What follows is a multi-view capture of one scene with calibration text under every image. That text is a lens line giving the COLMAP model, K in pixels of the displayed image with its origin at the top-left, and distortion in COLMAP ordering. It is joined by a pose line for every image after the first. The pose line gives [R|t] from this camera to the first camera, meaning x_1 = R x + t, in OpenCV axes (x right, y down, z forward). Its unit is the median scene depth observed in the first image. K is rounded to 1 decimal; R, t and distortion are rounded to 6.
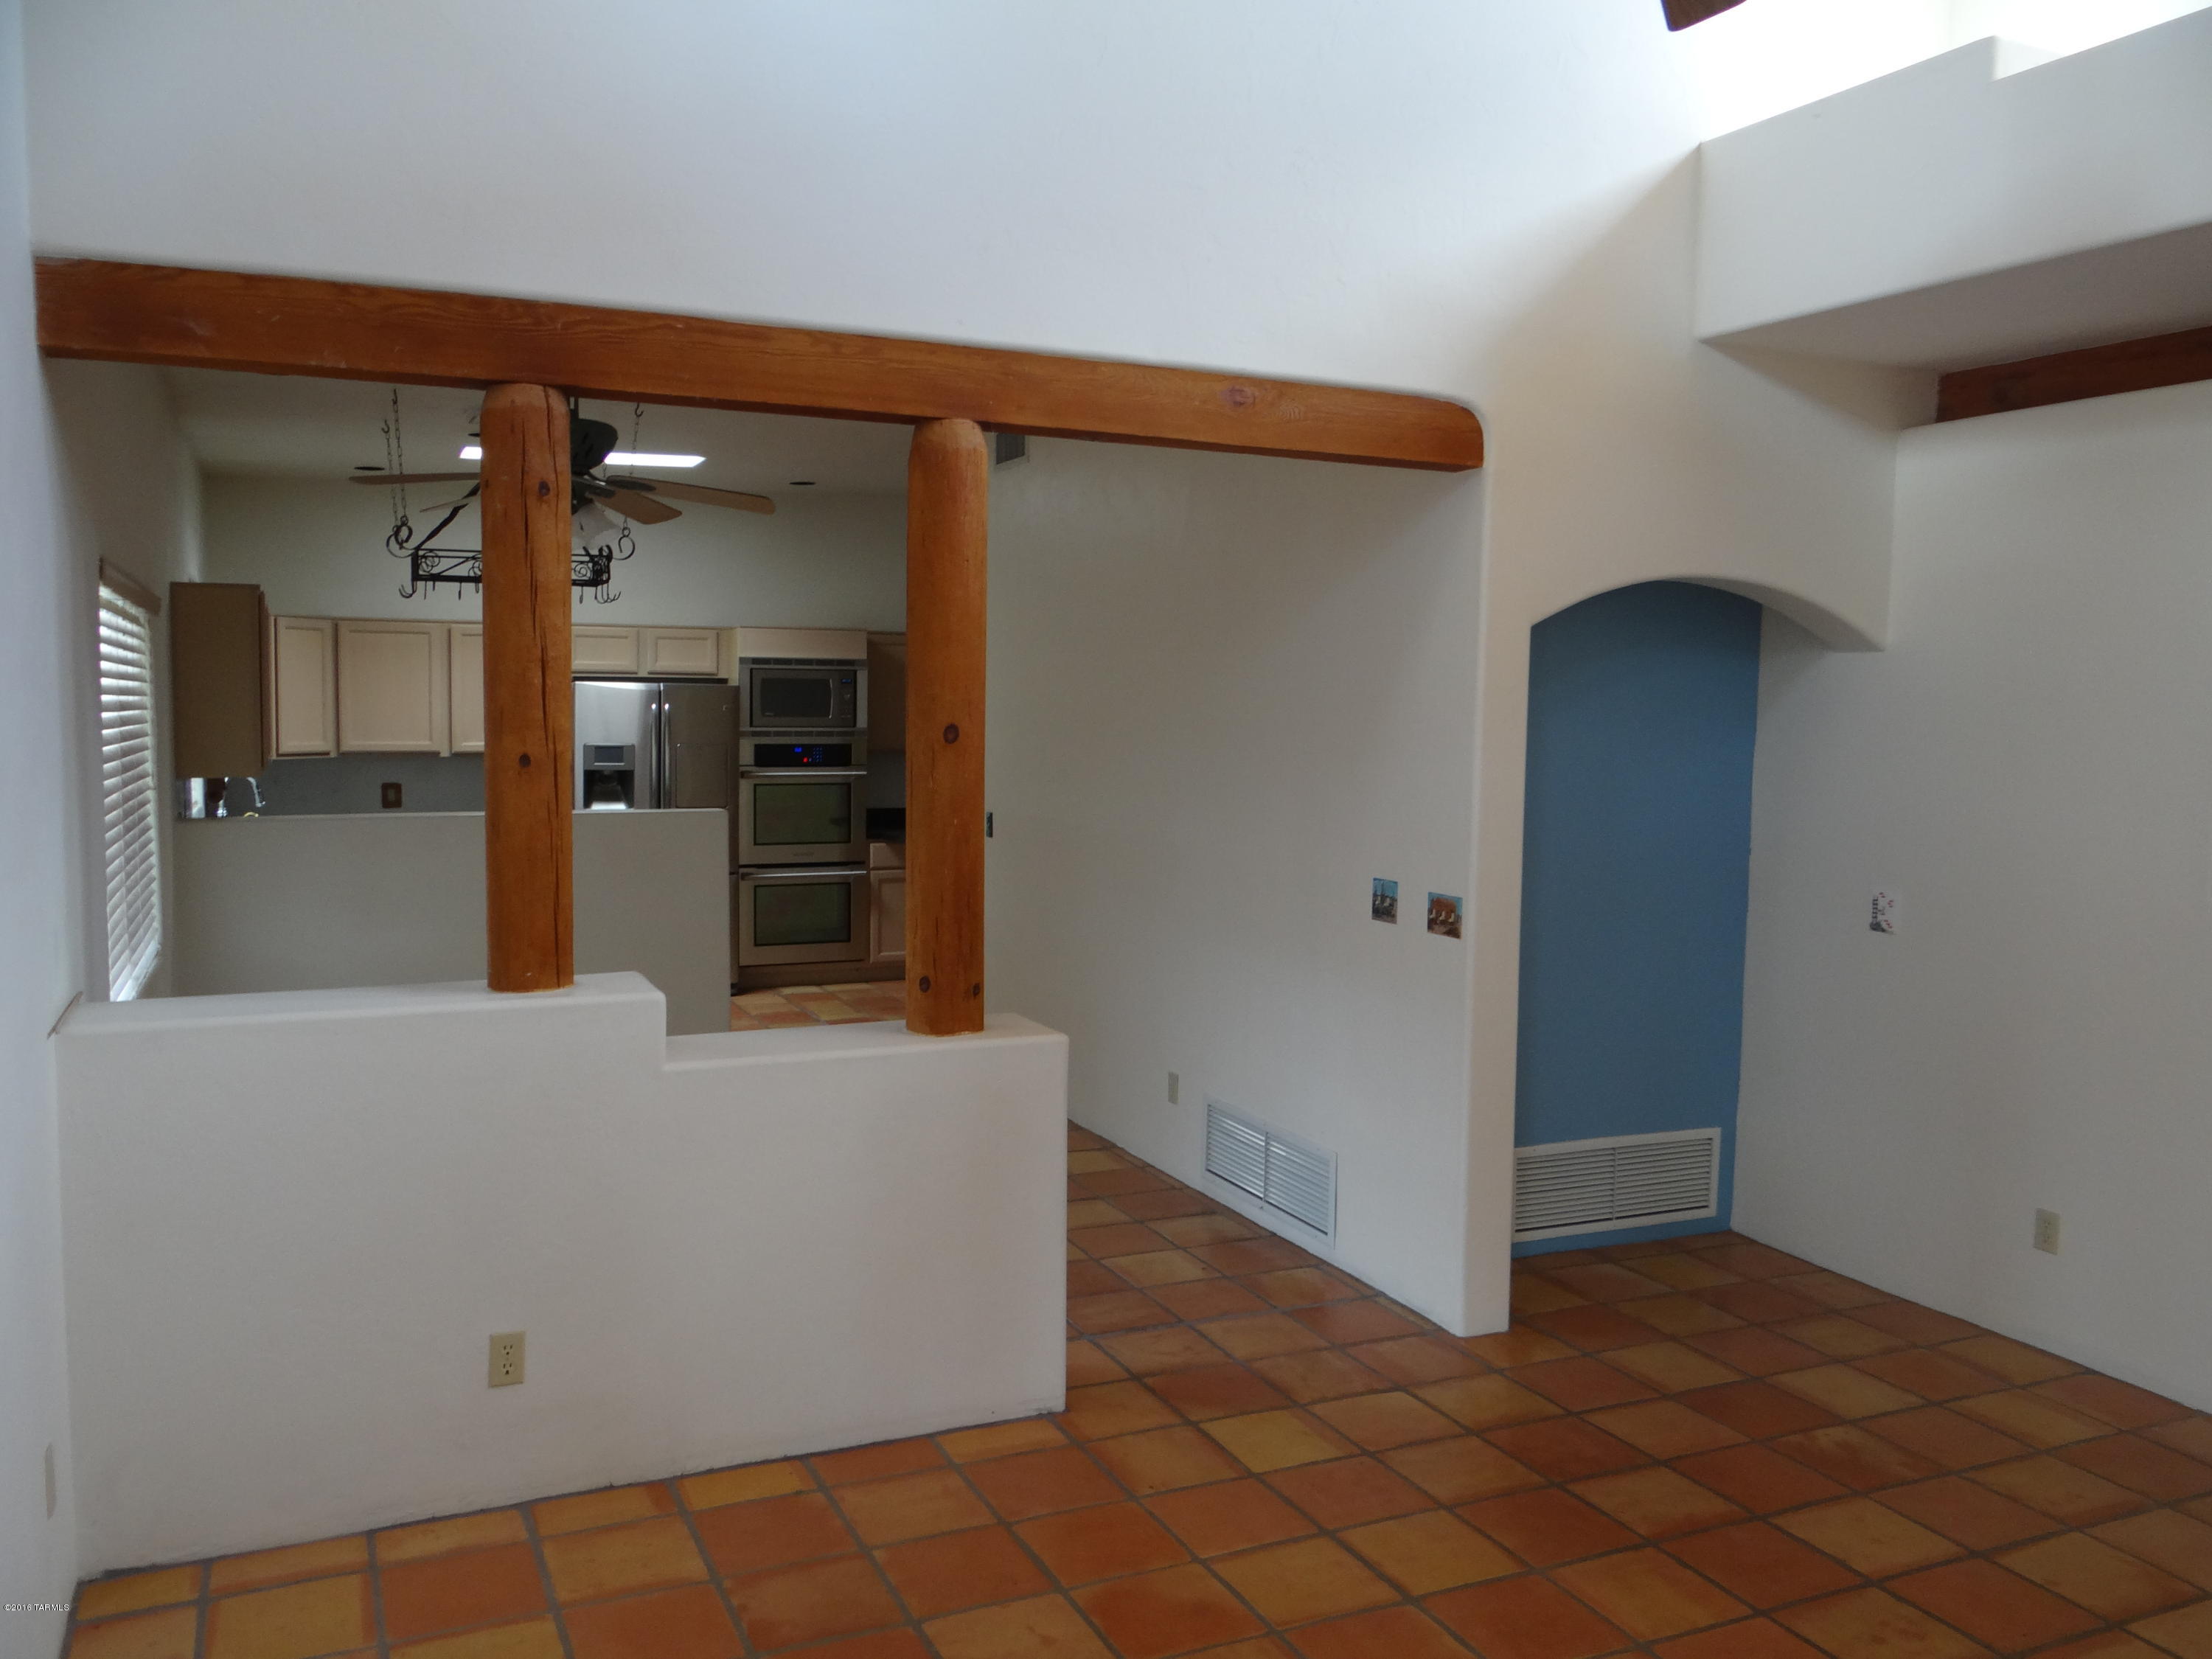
lens RADIAL K [[1750.1, 0, 1075.7], [0, 1750.1, 835.0], [0, 0, 1]] dist [0.001854, 0.005344]
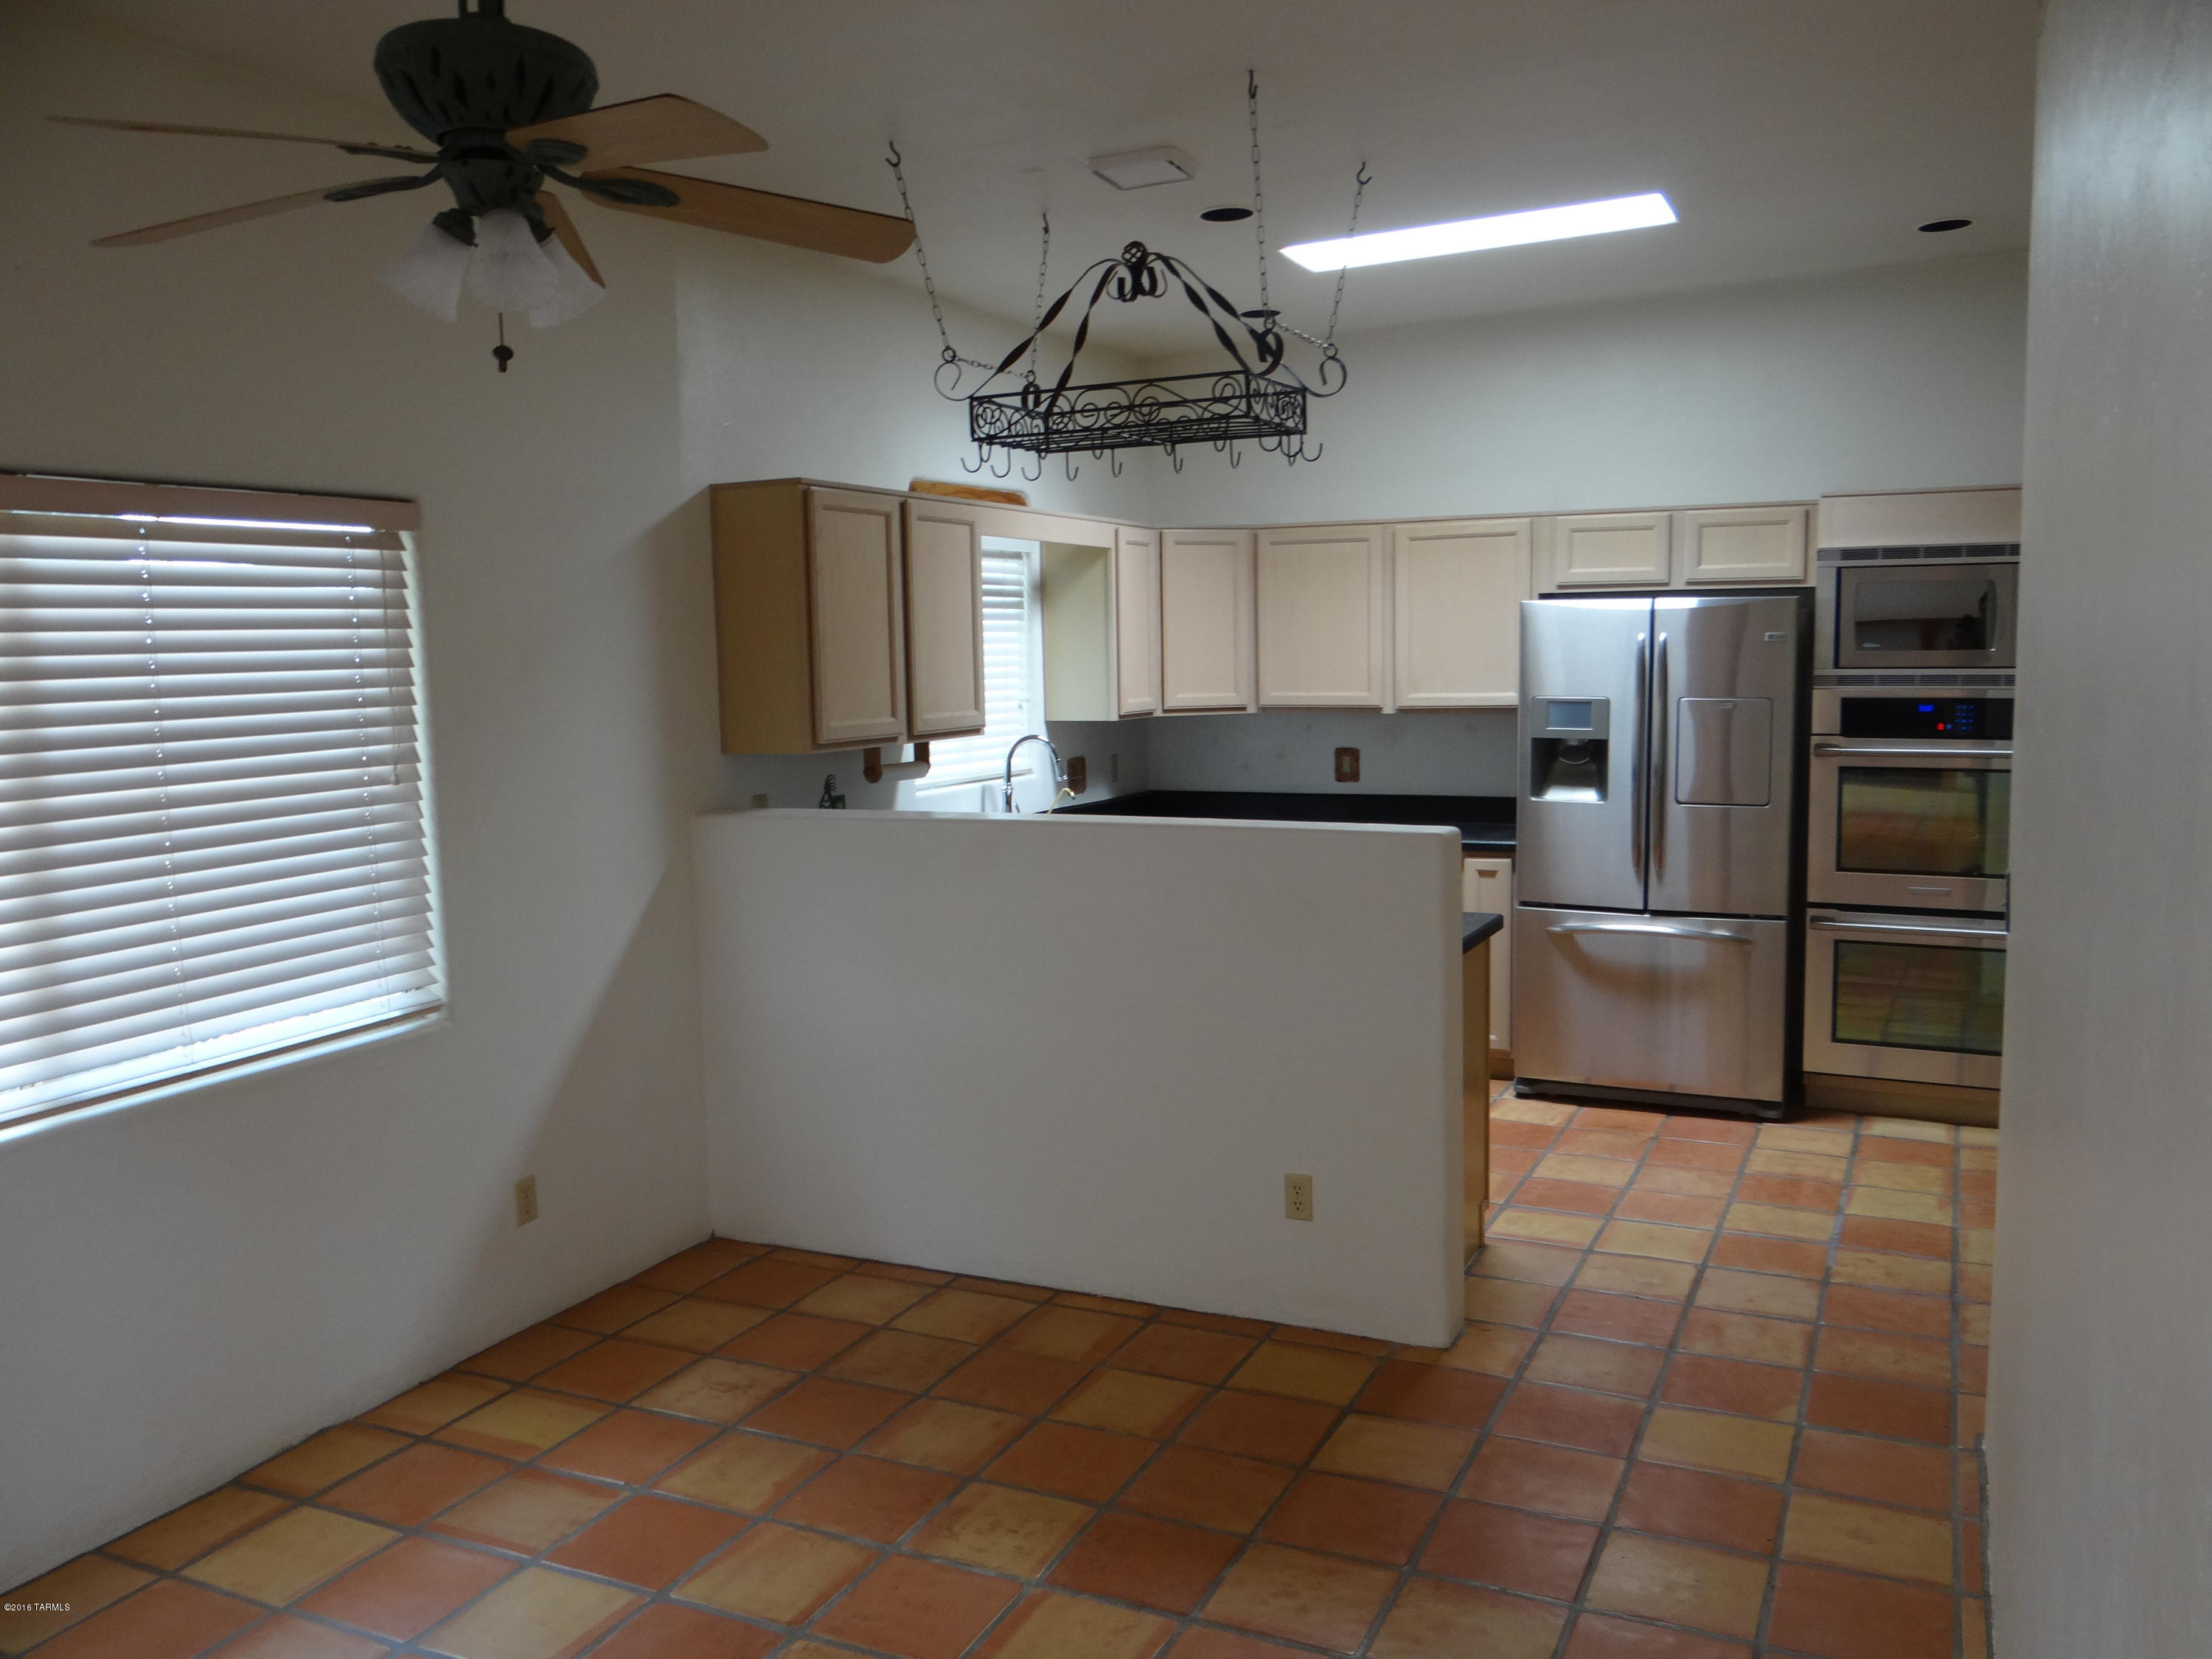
lens RADIAL K [[1739.7, 0, 1106.0], [0, 1739.7, 829.5], [0, 0, 1]] dist [-0.006552, 0.001993]
pose [[0.653814, 0.063884, -0.753954, 0.099982], [-0.034346, 0.997908, 0.054771, -0.032979], [0.755876, -0.009915, 0.654640, 0.456680]]
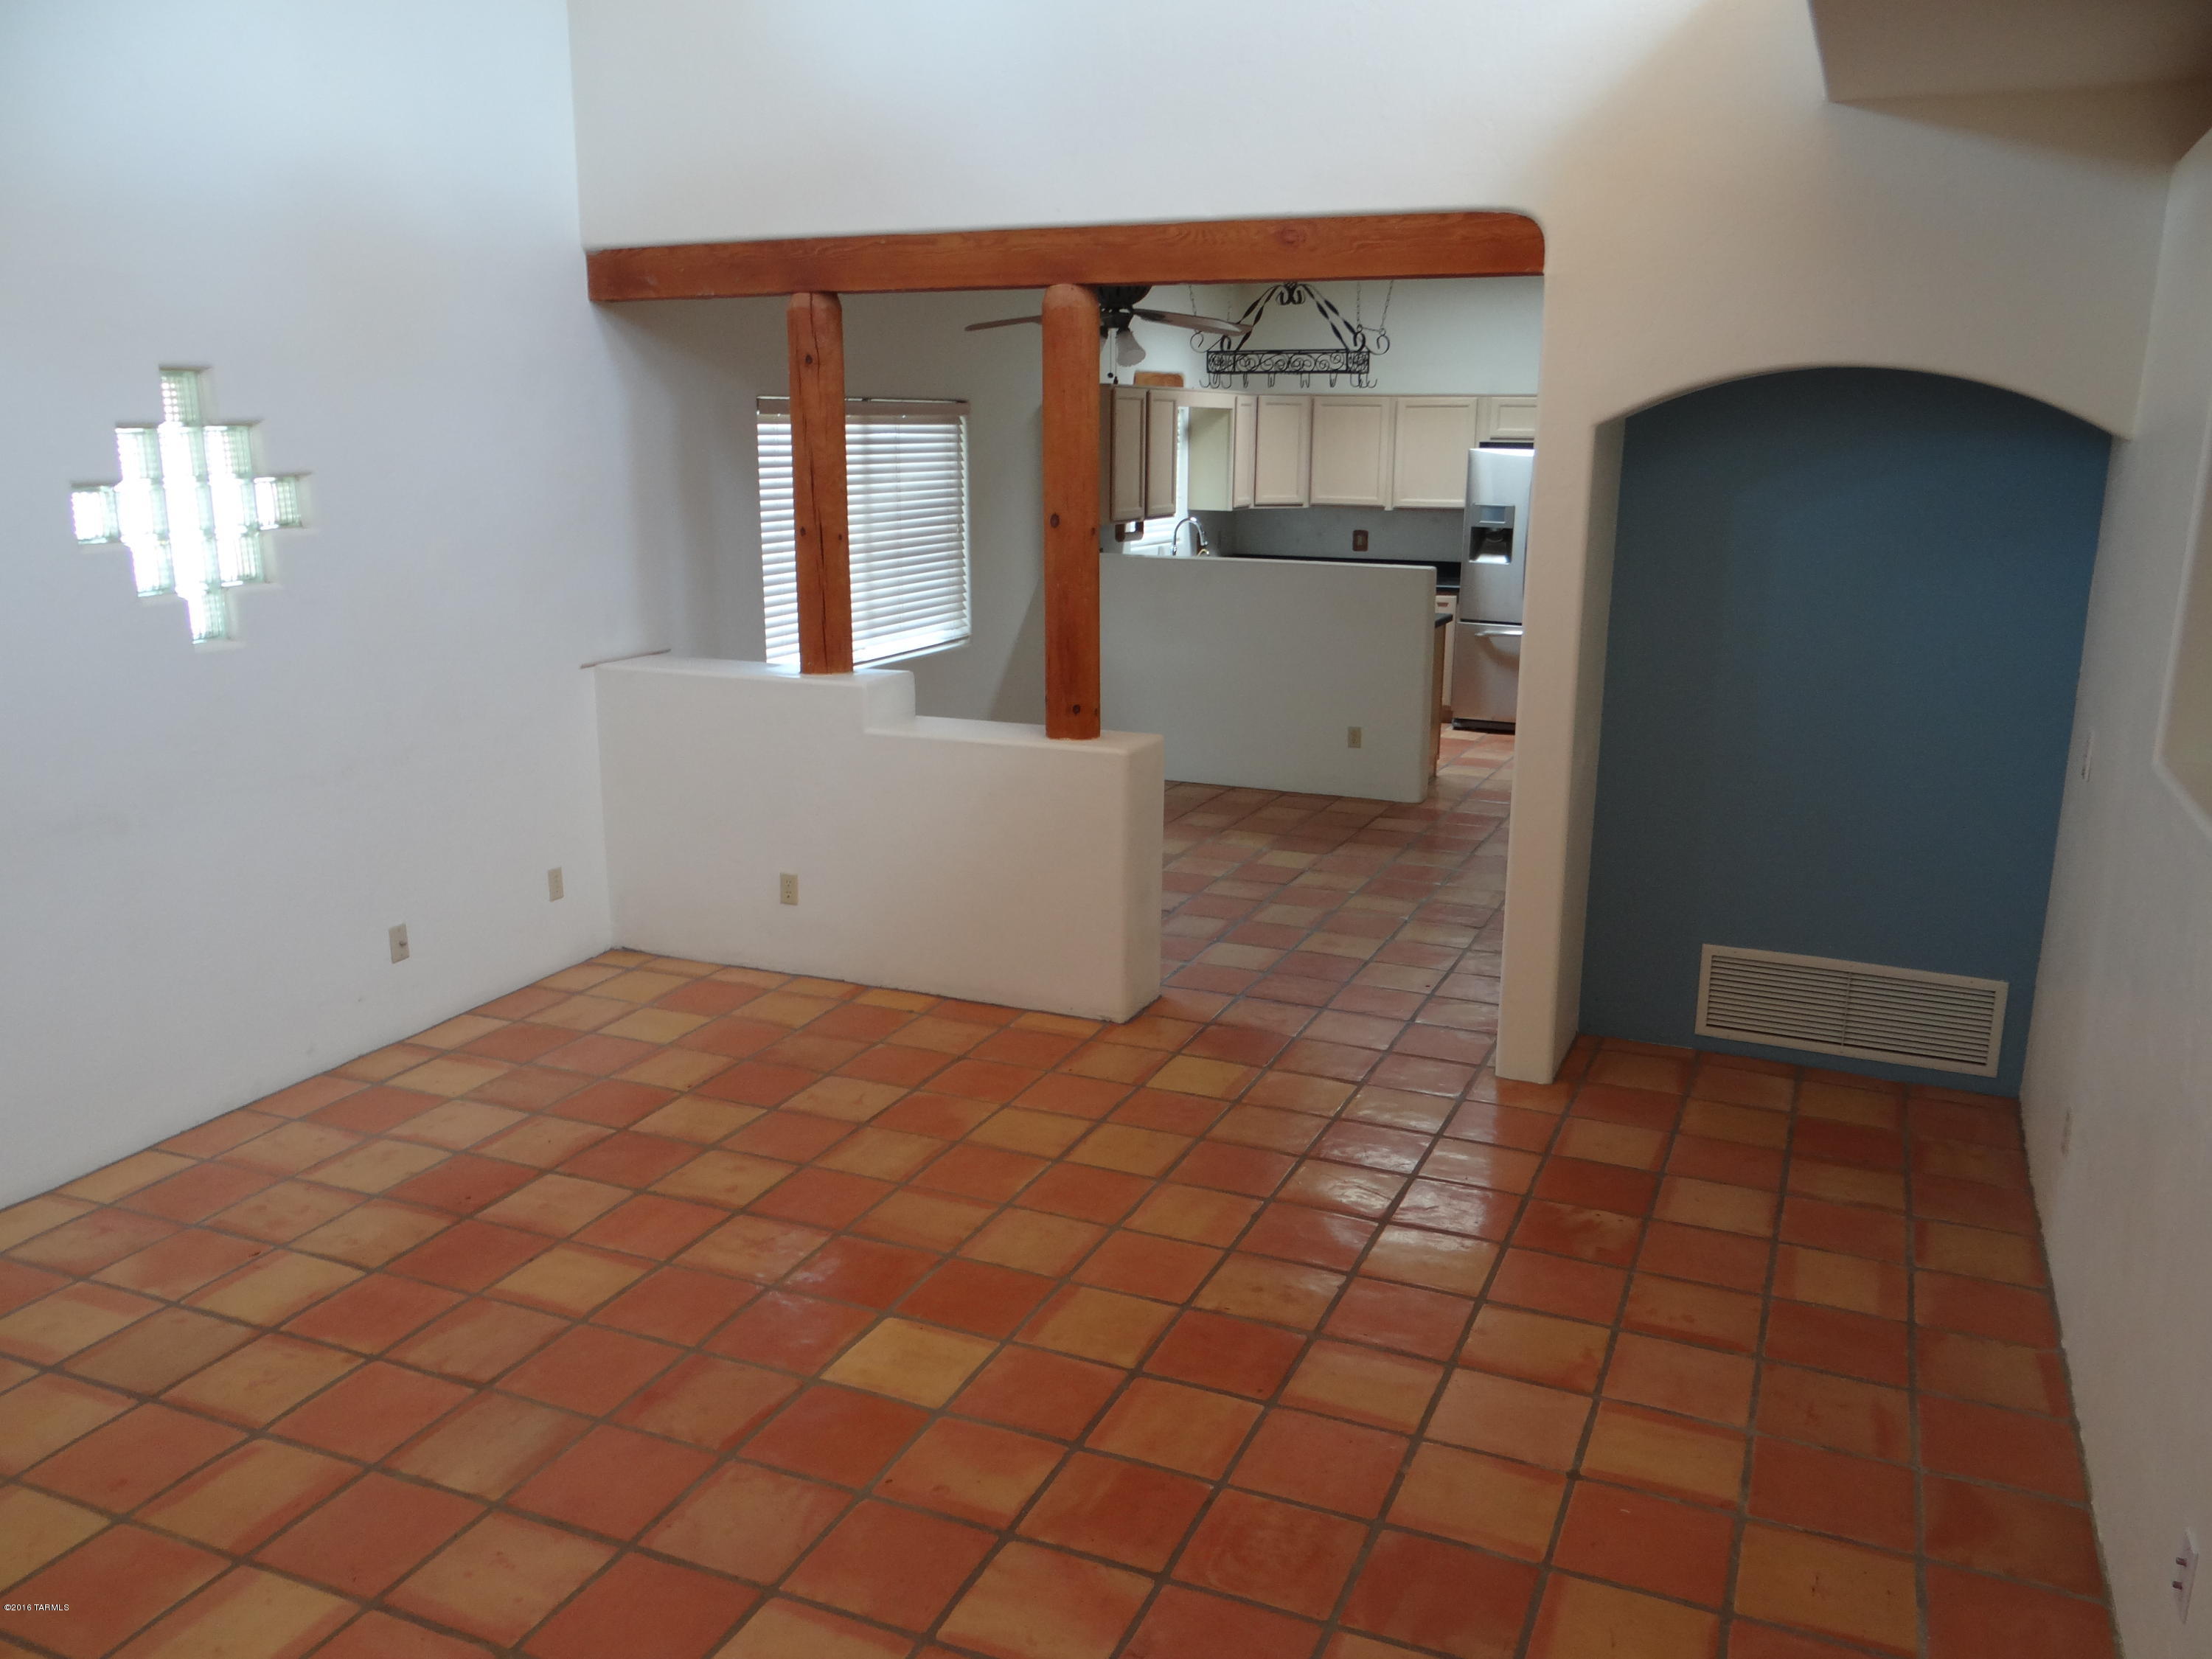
lens RADIAL K [[1743.2, 0, 1111.1], [0, 1743.2, 834.6], [0, 0, 1]] dist [-0.013082, -0.005459]
pose [[0.680379, 0.165460, -0.713938, 0.404534], [-0.056203, 0.983091, 0.174277, -0.023771], [0.730702, -0.078449, 0.678174, 0.033441]]
